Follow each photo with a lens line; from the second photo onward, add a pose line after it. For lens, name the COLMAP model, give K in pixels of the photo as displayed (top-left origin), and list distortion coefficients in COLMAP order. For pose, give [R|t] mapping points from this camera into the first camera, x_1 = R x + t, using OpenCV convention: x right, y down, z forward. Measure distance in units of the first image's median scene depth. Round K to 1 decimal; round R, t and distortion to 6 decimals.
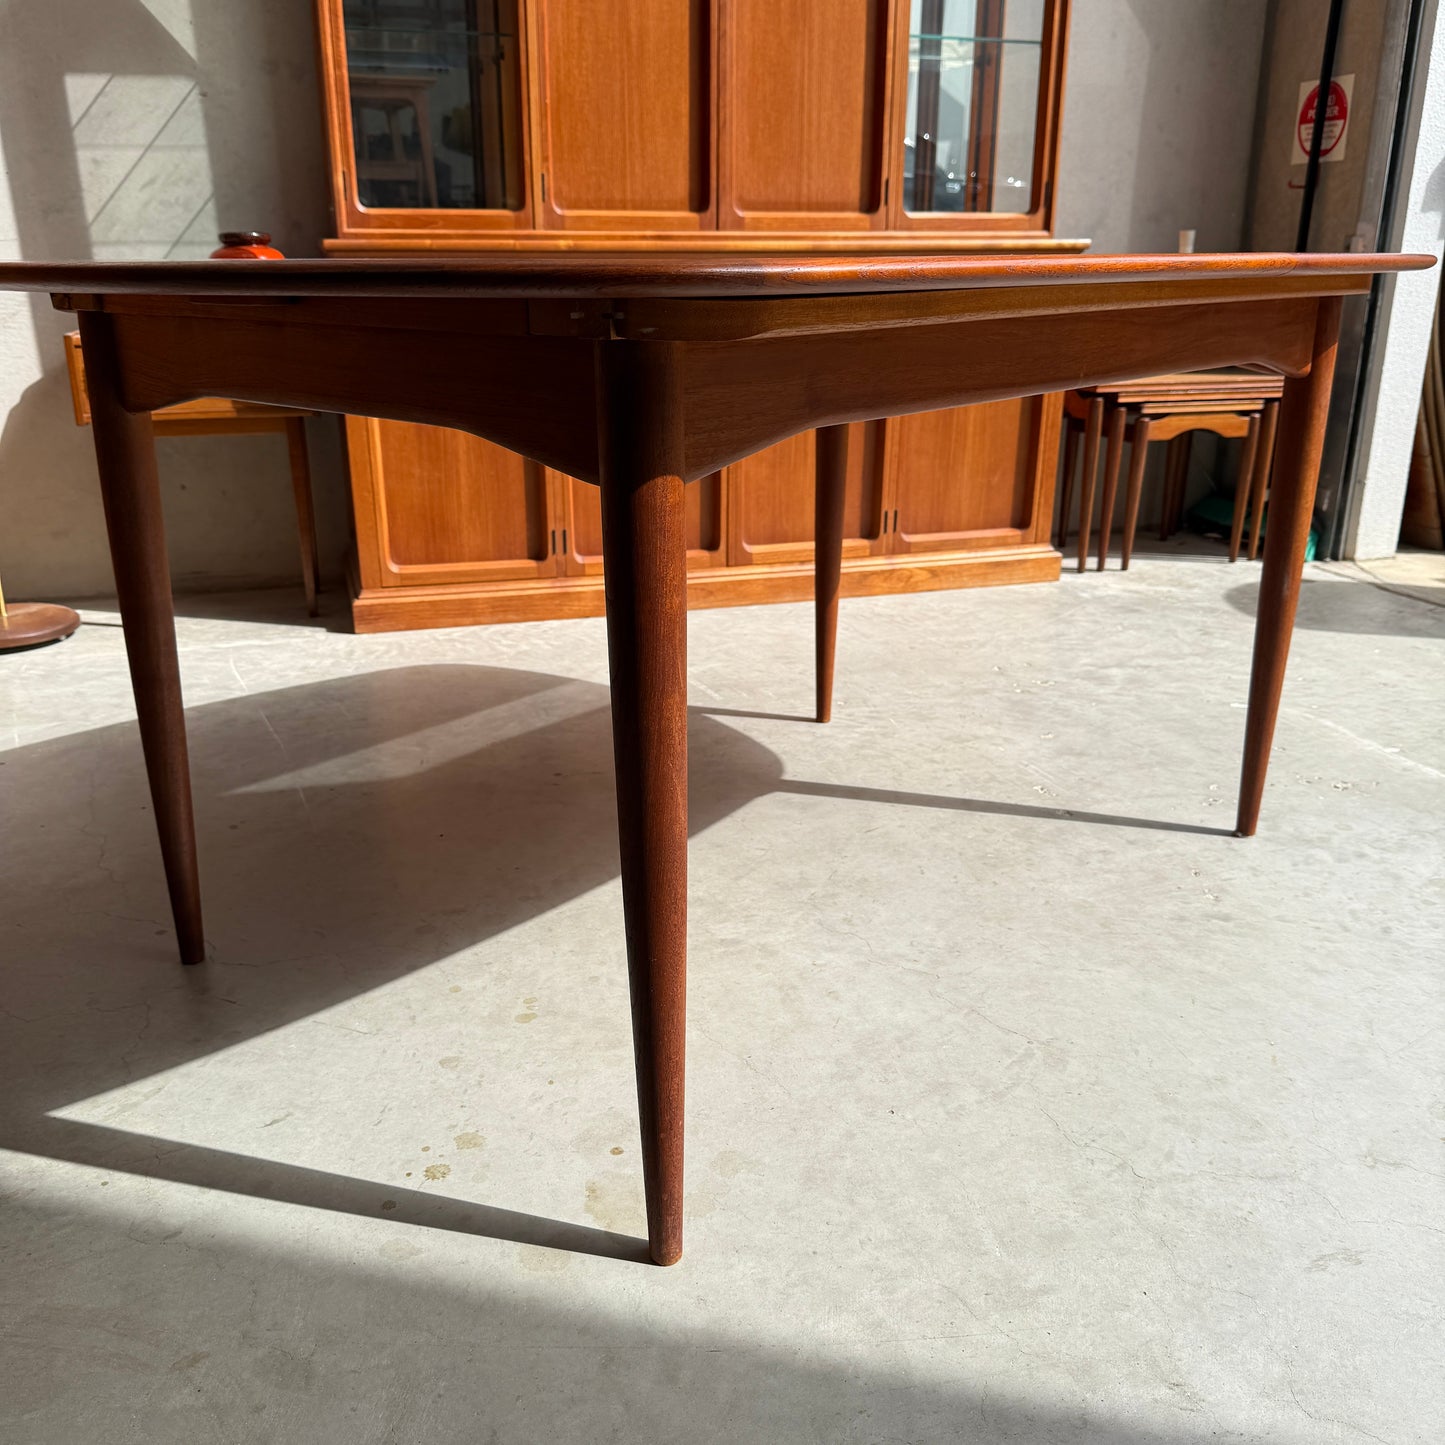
lens RADIAL K [[1390.3, 0, 722.5], [0, 1390.3, 722.5], [0, 0, 1]] dist [0.068550, -0.127508]
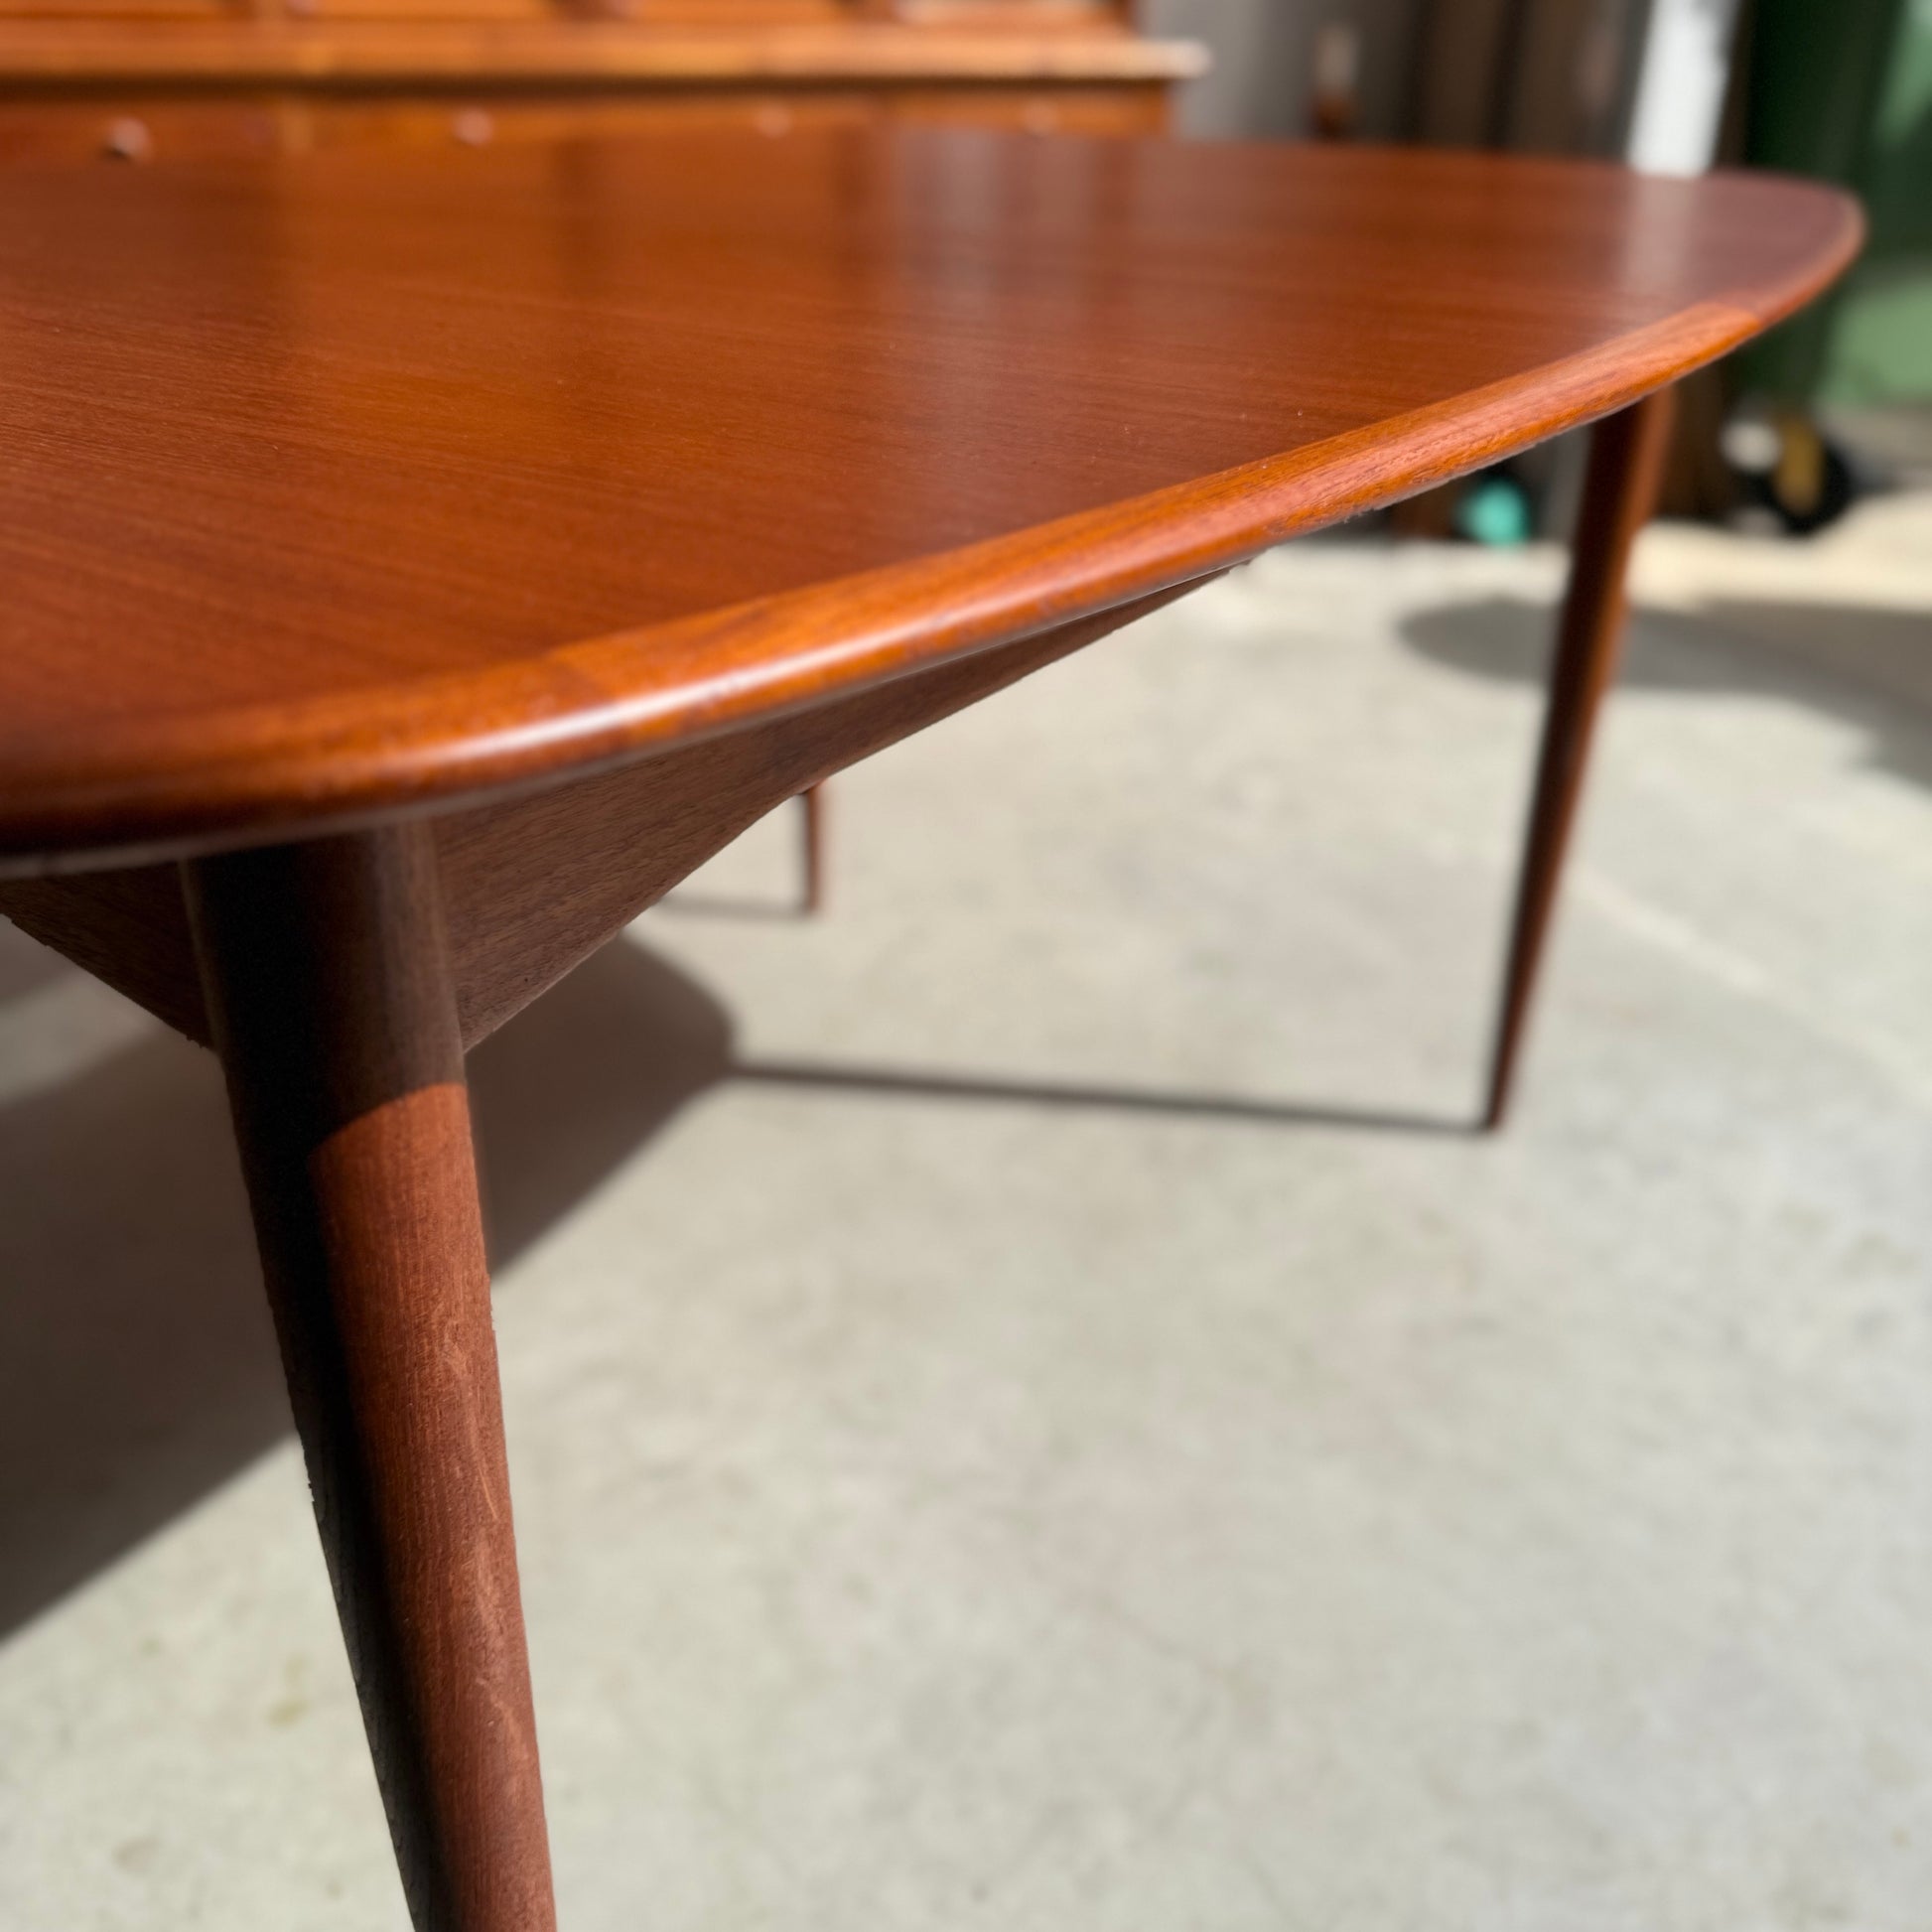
lens RADIAL K [[1858.9, 0, 966.0], [0, 1858.9, 966.0], [0, 0, 1]] dist [0.068550, -0.127508]
pose [[0.986867, -0.053408, 0.152449, 0.020771], [0.028509, 0.986532, 0.161067, -0.176445], [-0.158998, -0.154605, 0.975098, 0.303067]]
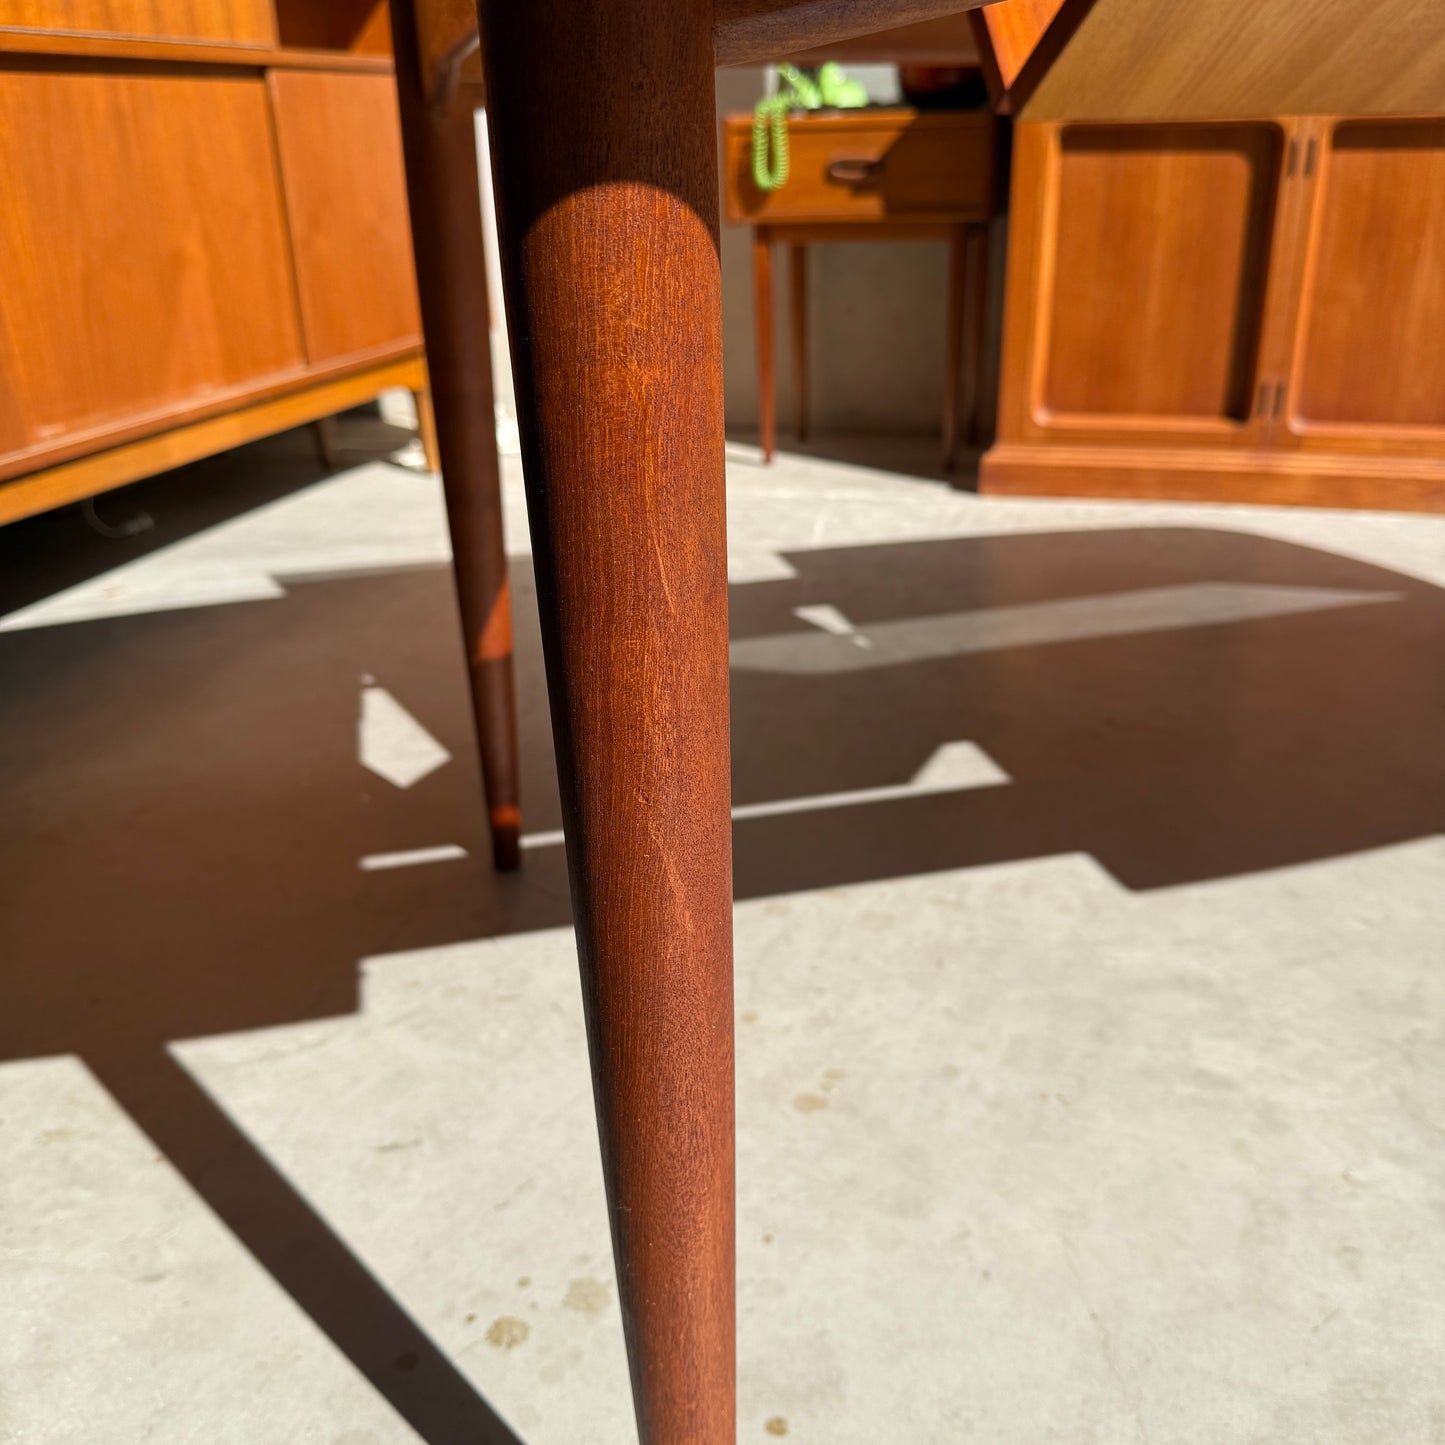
lens RADIAL K [[1421.2, 0, 743.2], [0, 1421.2, 719.3], [0, 0, 1]] dist [0.093200, -0.122356]
pose [[0.838176, 0.196382, -0.508817, 0.126767], [-0.156182, 0.980280, 0.121067, -0.030794], [0.522559, -0.022007, 0.852319, 0.436986]]
